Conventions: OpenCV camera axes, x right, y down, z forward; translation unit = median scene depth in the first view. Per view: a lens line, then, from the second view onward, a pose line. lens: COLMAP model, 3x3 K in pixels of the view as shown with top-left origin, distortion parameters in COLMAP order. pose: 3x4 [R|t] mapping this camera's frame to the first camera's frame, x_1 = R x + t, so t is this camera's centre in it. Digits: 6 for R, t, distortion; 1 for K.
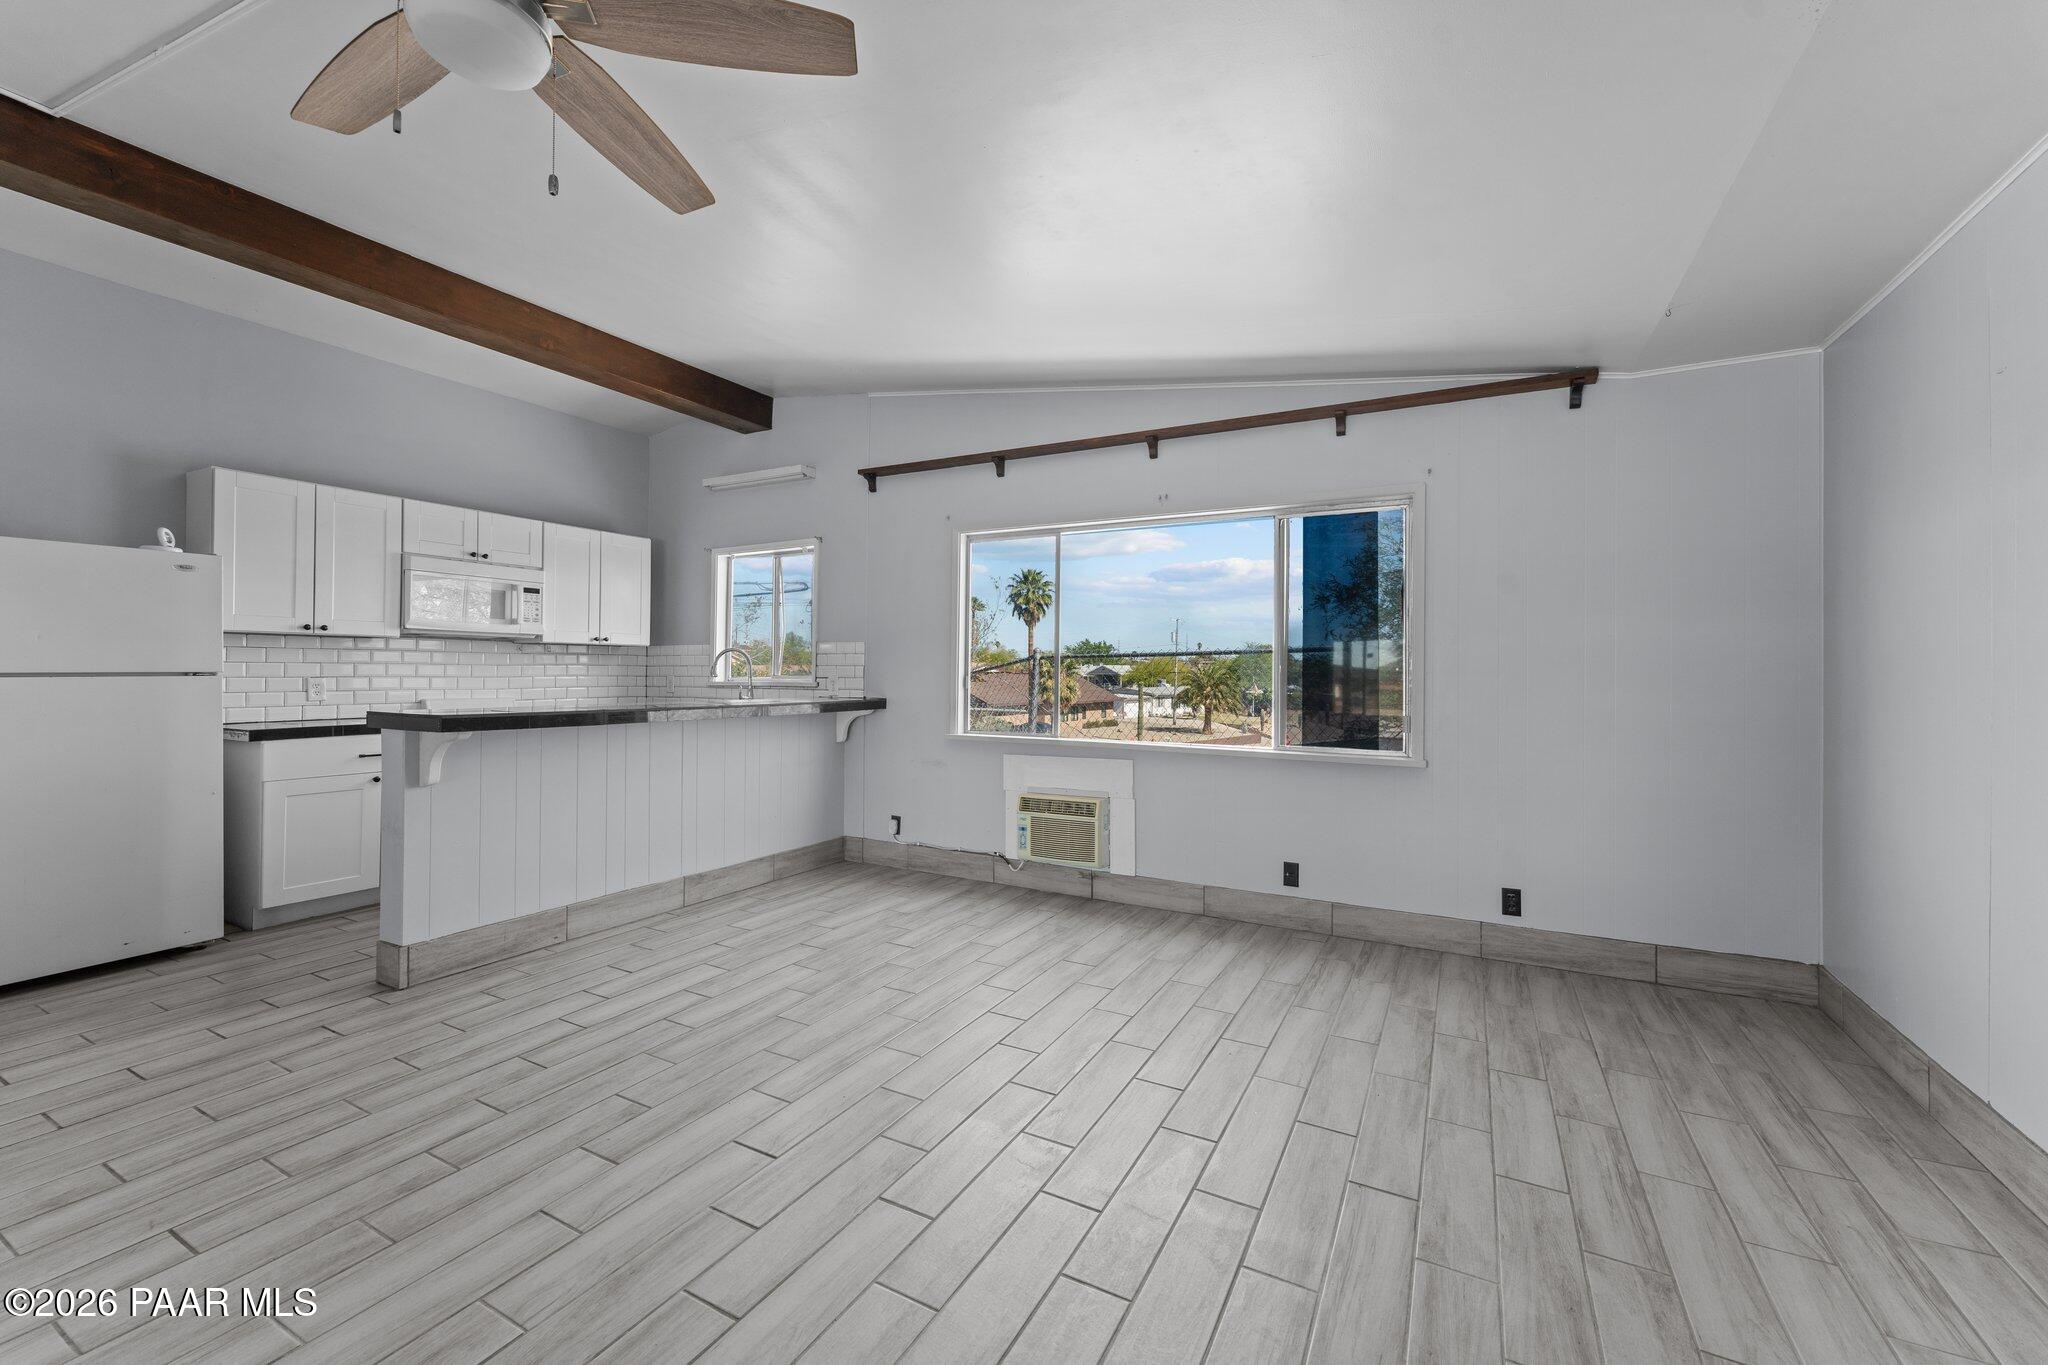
lens RADIAL K [[817.6, 0, 1038.2], [0, 817.6, 671.8], [0, 0, 1]] dist [-0.003640, -0.000237]
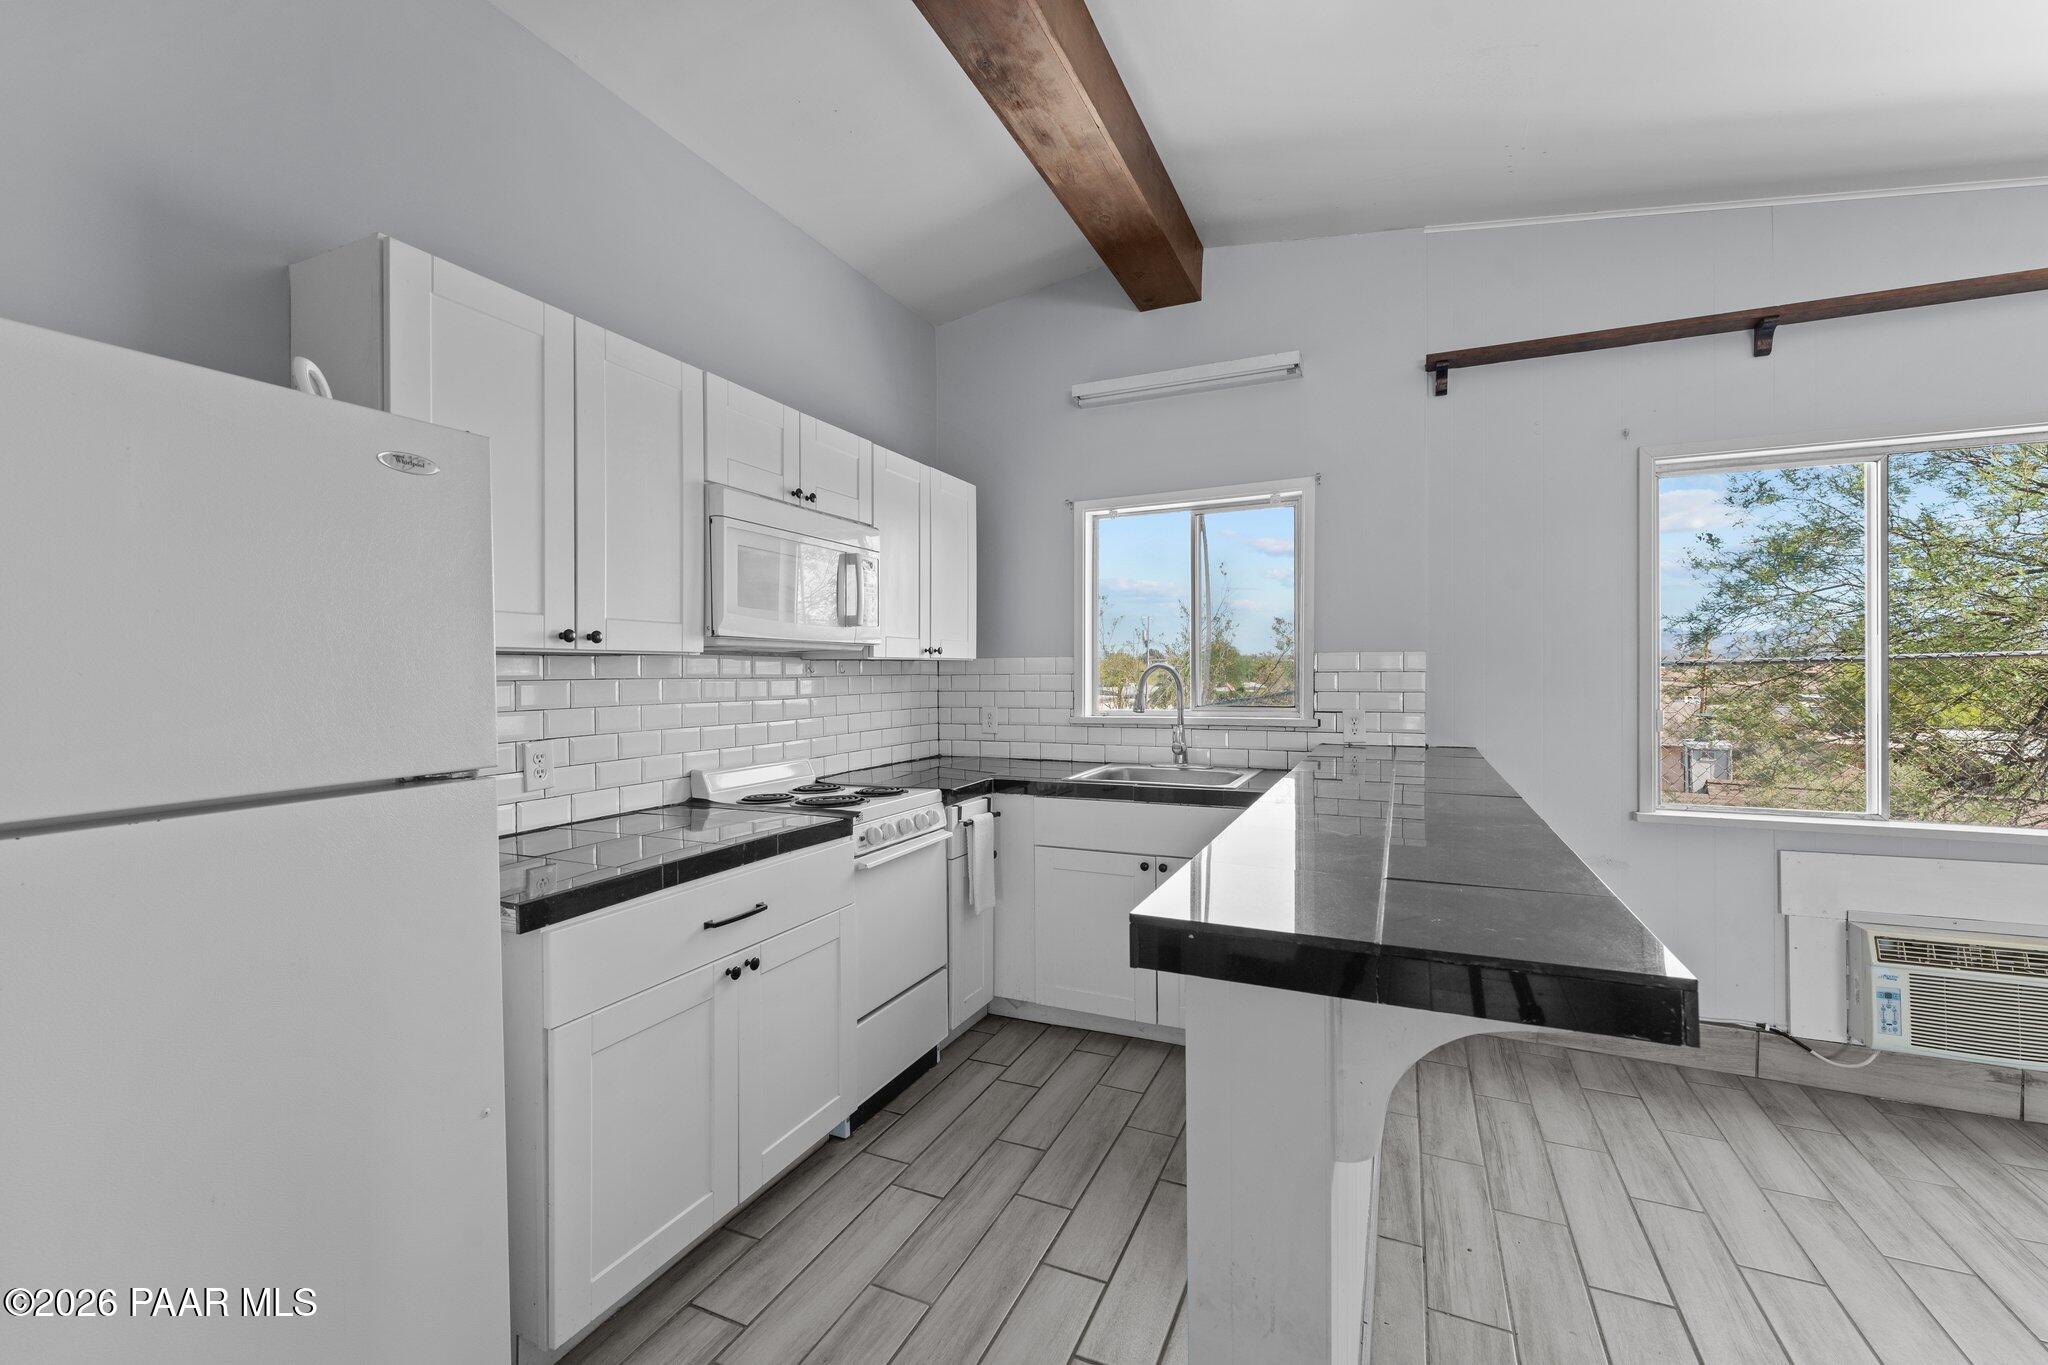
lens RADIAL K [[817.6, 0, 1013.2], [0, 817.6, 679.7], [0, 0, 1]] dist [-0.003640, -0.000237]
pose [[0.997920, -0.012199, 0.063305, -0.631366], [0.011486, 0.999867, 0.011617, -0.030784], [-0.063438, -0.010866, 0.997927, 0.499942]]
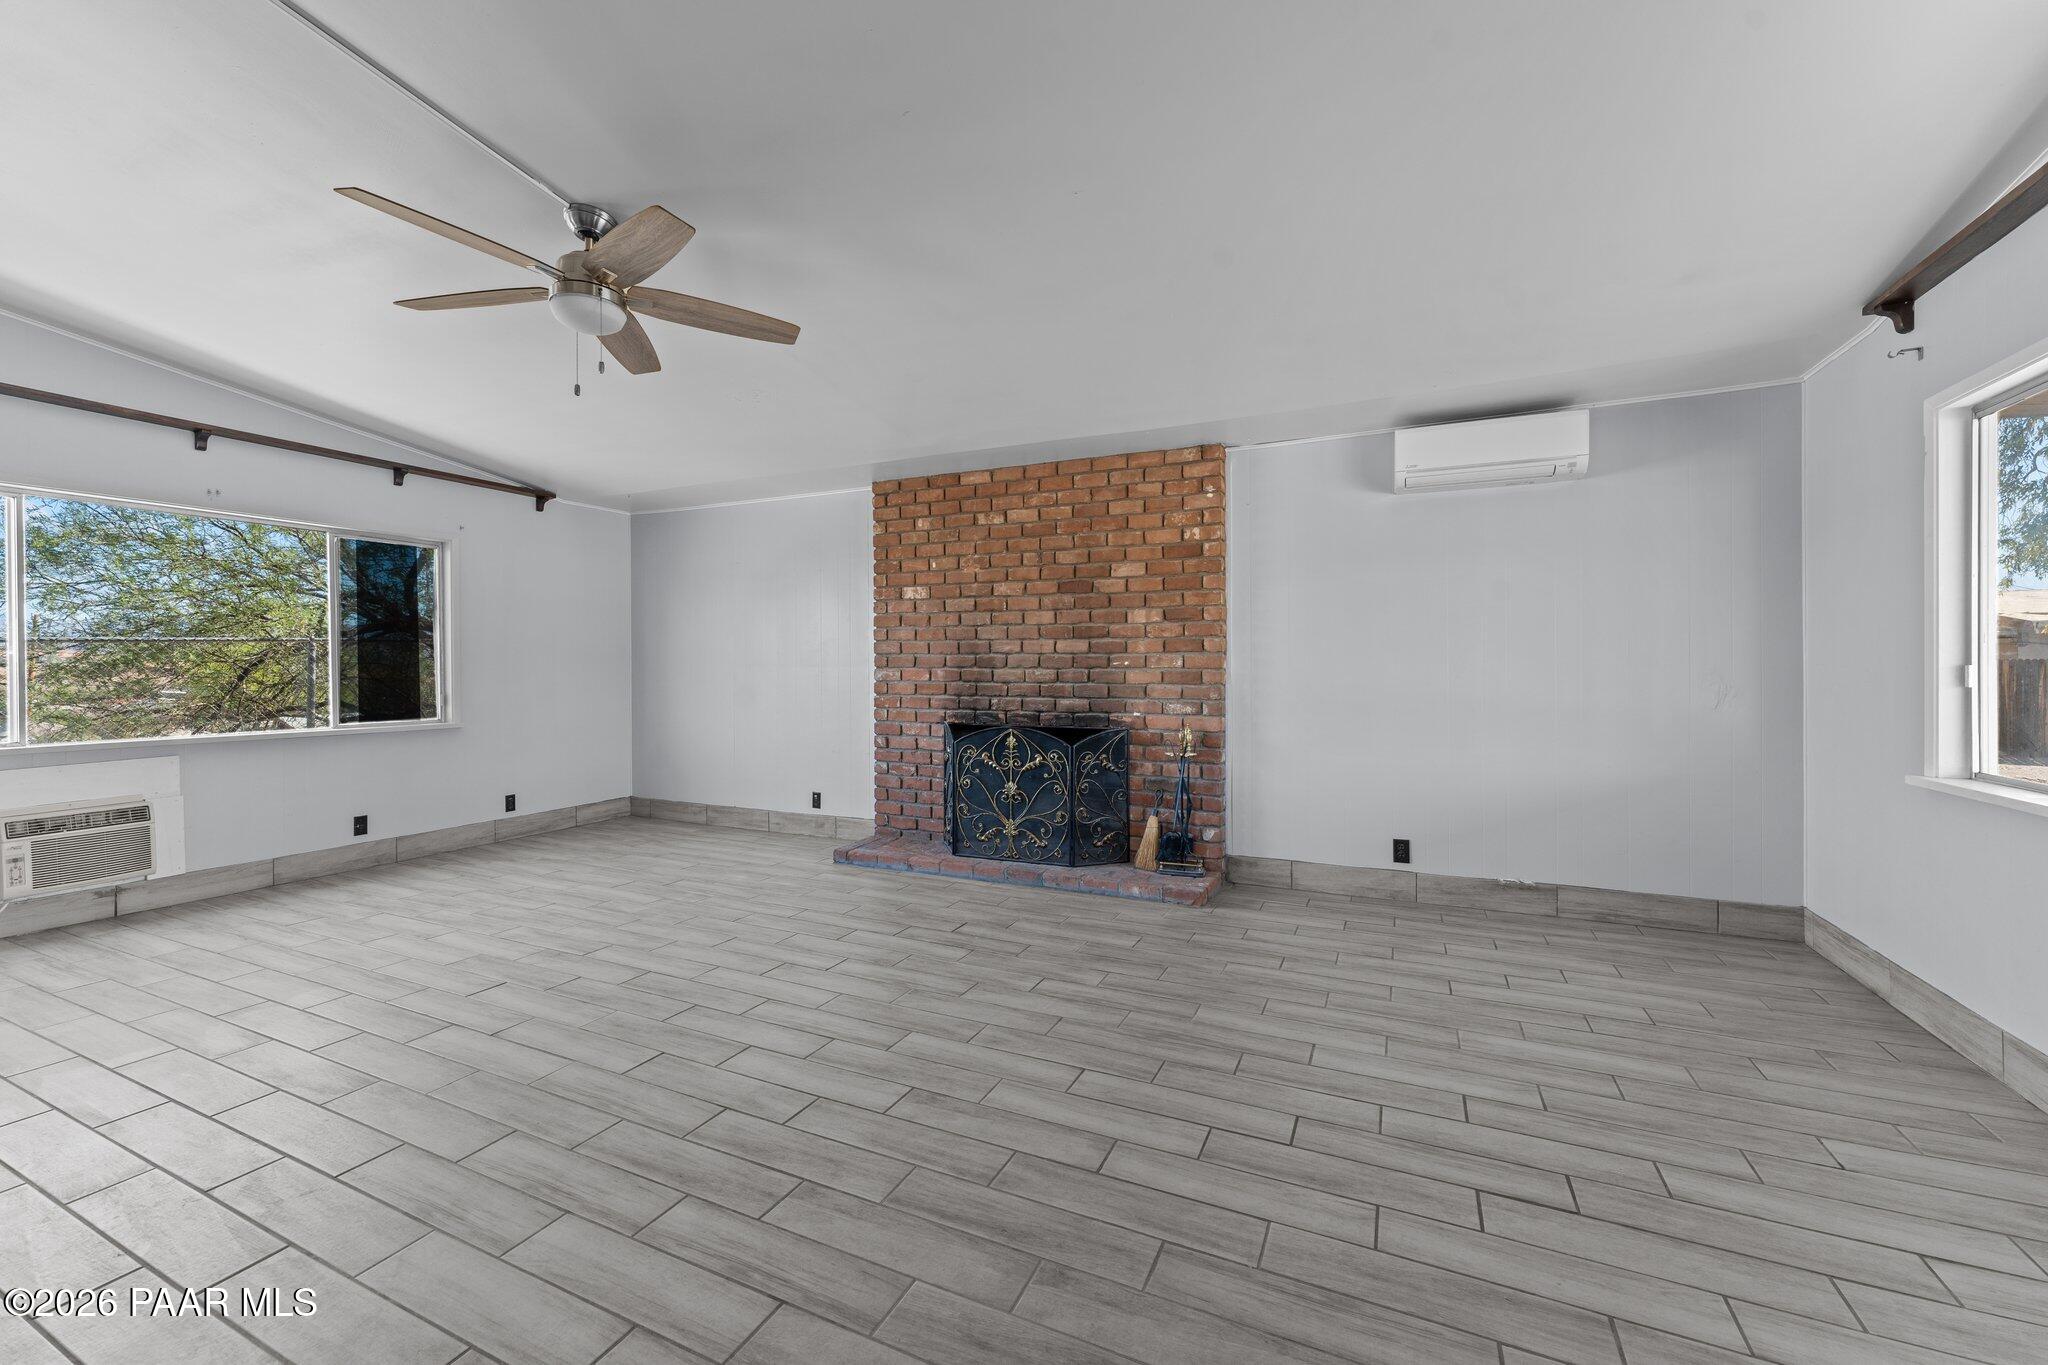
lens RADIAL K [[817.6, 0, 1017.9], [0, 817.6, 666.8], [0, 0, 1]] dist [-0.003640, -0.000237]
pose [[-0.050472, -0.012129, 0.998652, -0.868573], [-0.000022, 0.999926, 0.012143, -0.008905], [-0.998725, 0.000591, -0.050468, 0.051100]]
